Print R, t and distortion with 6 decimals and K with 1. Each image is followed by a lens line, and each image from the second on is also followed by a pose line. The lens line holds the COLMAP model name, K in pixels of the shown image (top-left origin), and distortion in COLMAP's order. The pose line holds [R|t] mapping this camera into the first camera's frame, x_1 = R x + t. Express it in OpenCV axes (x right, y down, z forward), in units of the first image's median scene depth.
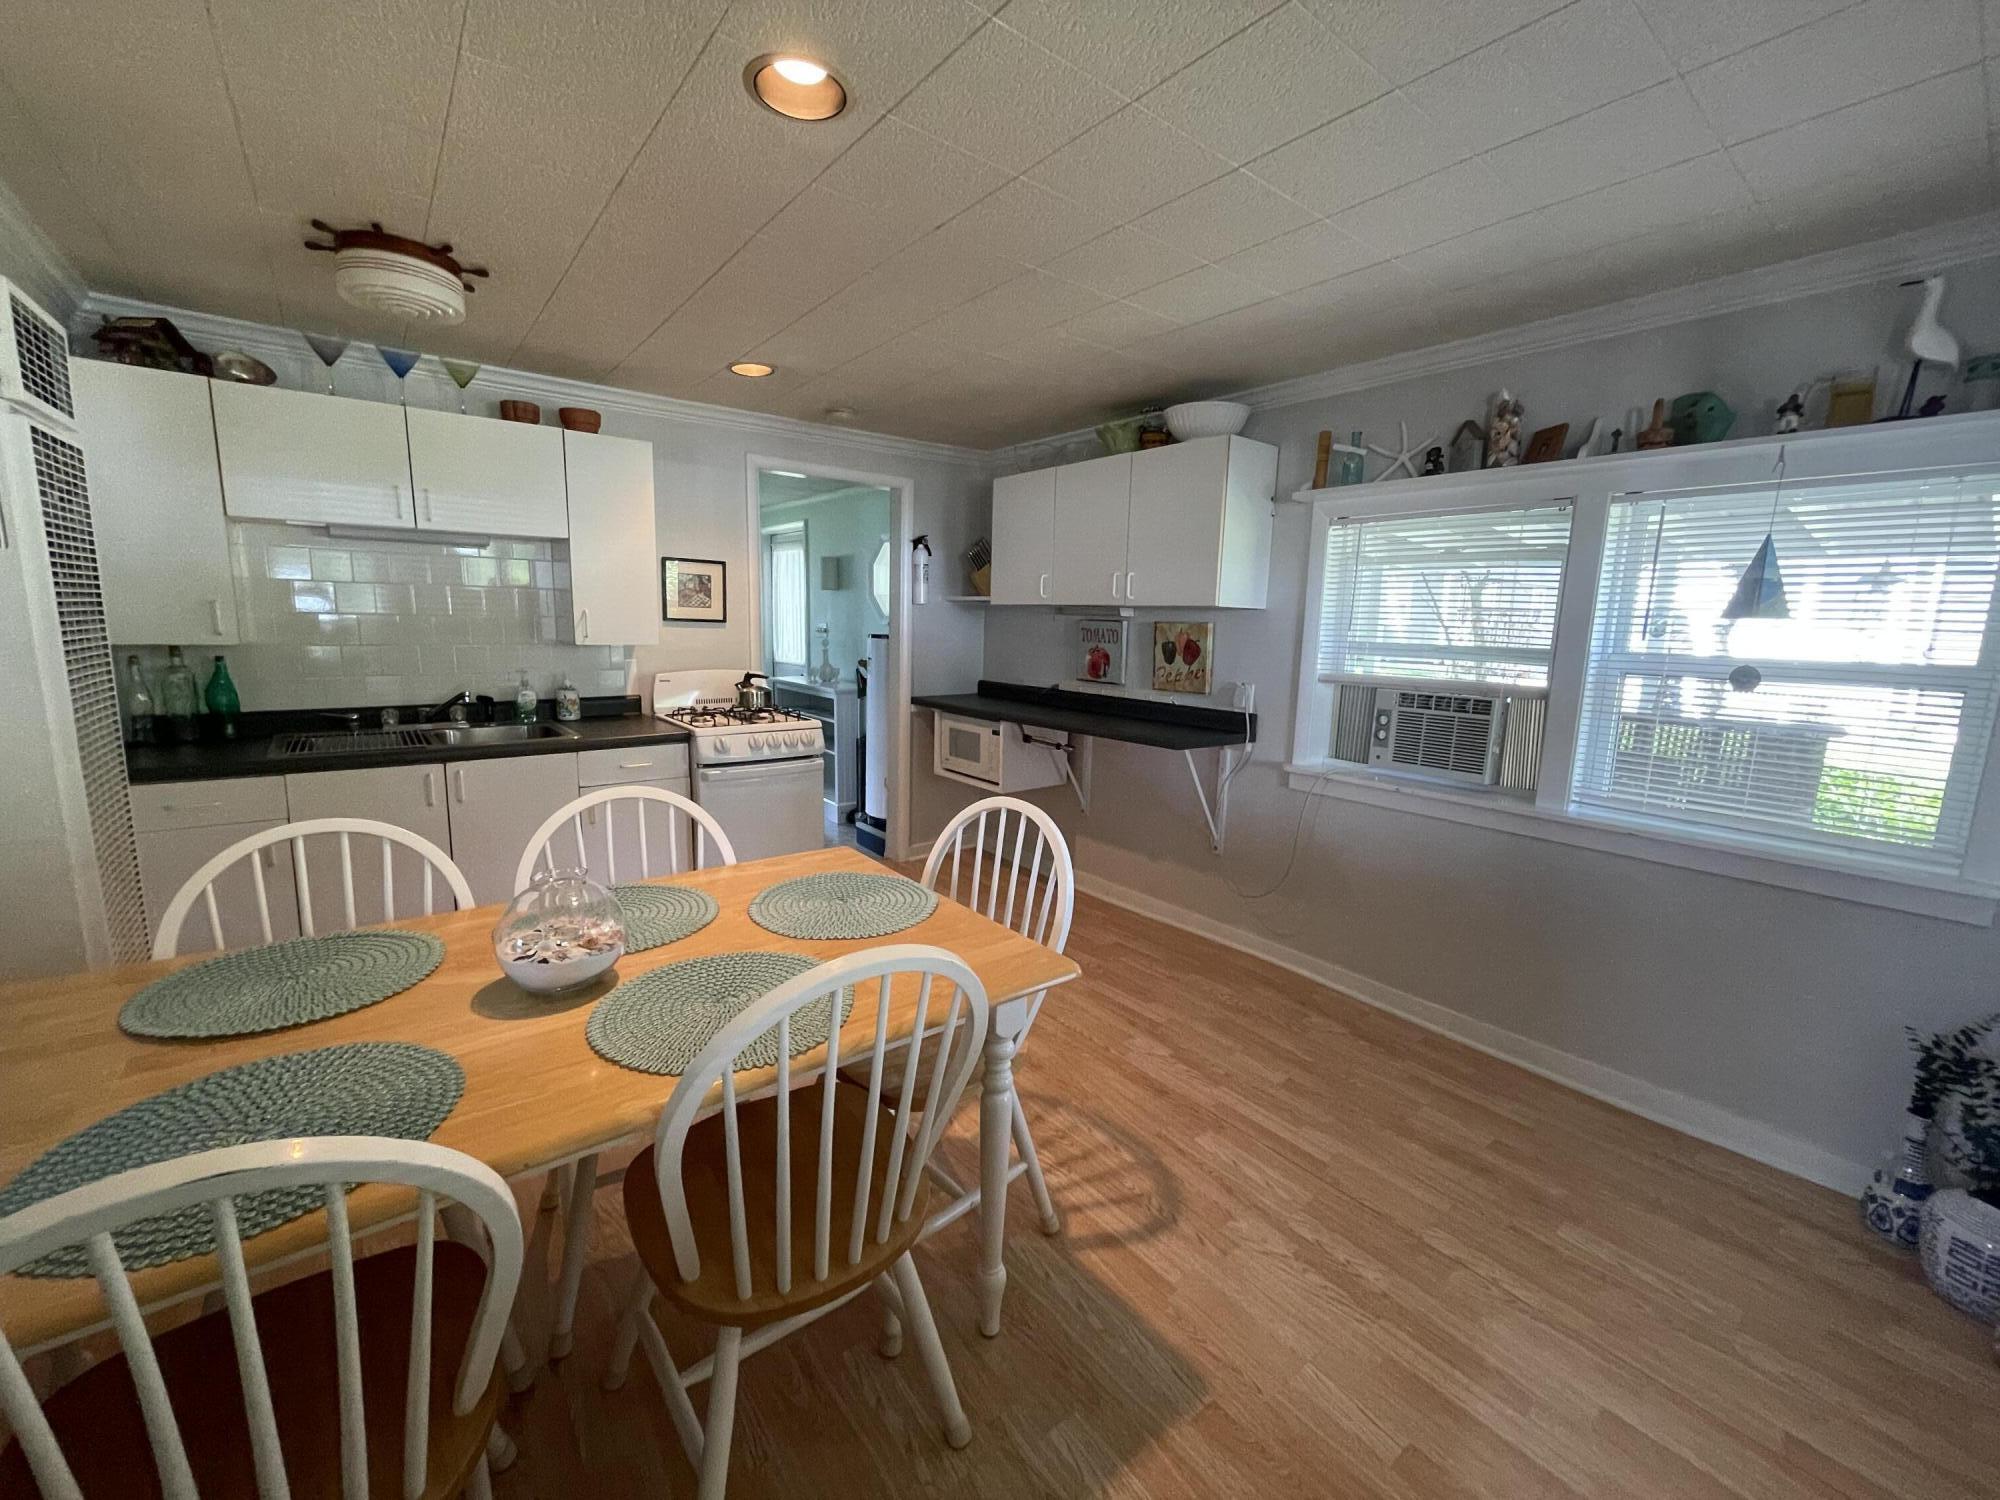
lens RADIAL K [[807.9, 0, 1000.0], [0, 807.9, 750.0], [0, 0, 1]] dist [0.000182, 0.000359]
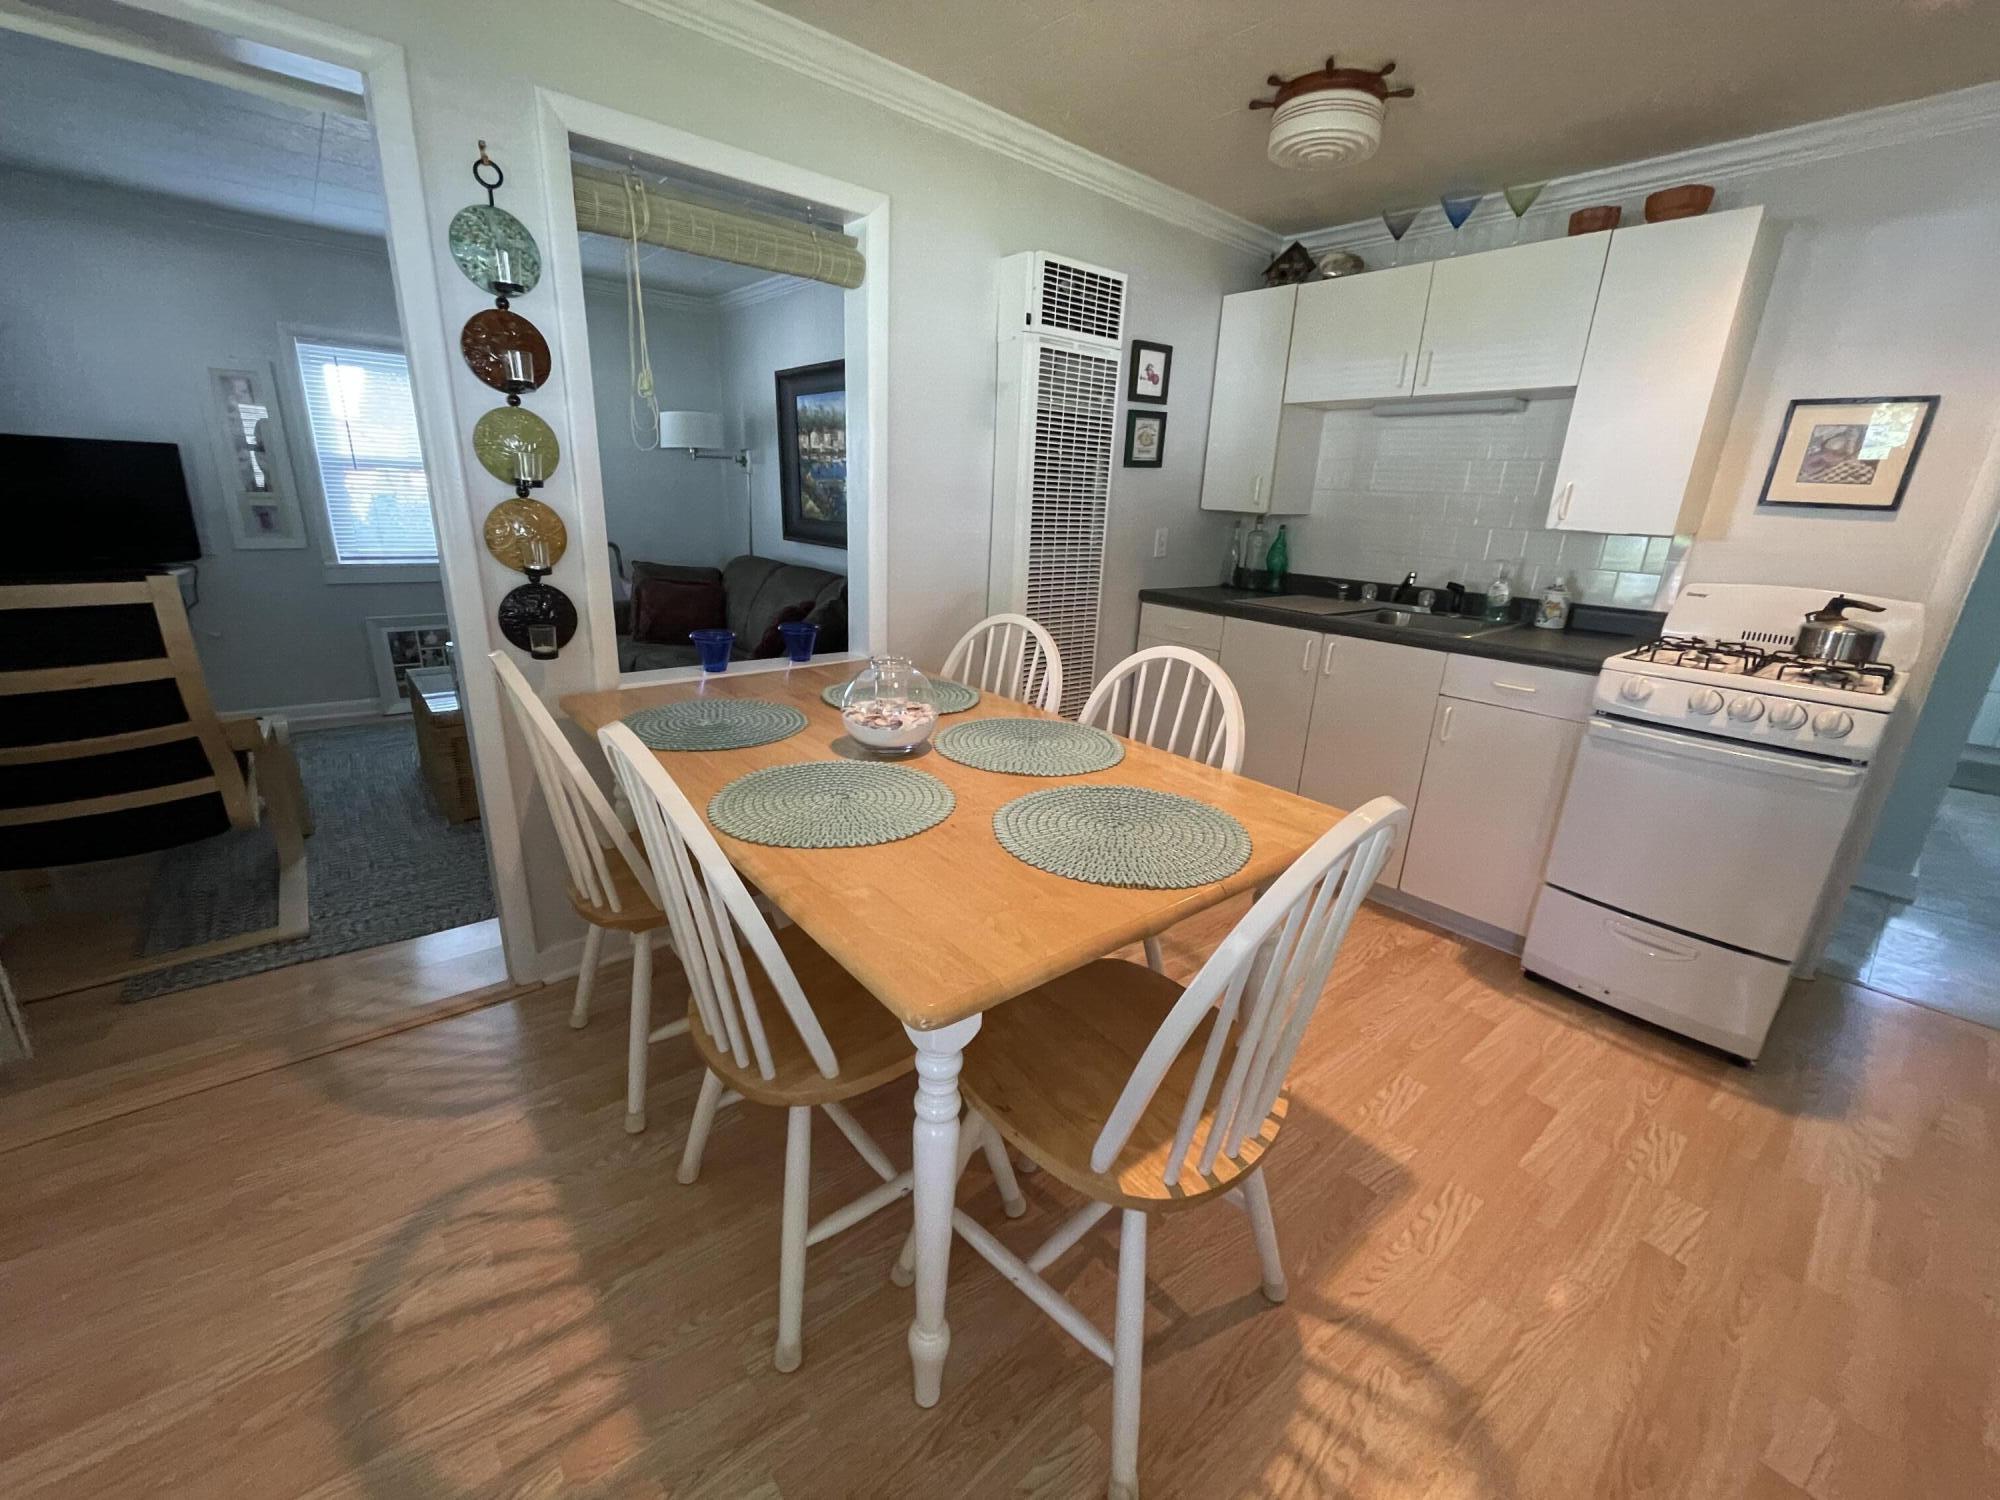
lens RADIAL K [[807.9, 0, 1000.0], [0, 807.9, 750.0], [0, 0, 1]] dist [0.000182, 0.000359]
pose [[0.035103, 0.283931, -0.958202, 0.287211], [-0.202375, 0.940948, 0.271405, -0.034618], [0.978679, 0.184389, 0.090491, 0.467084]]
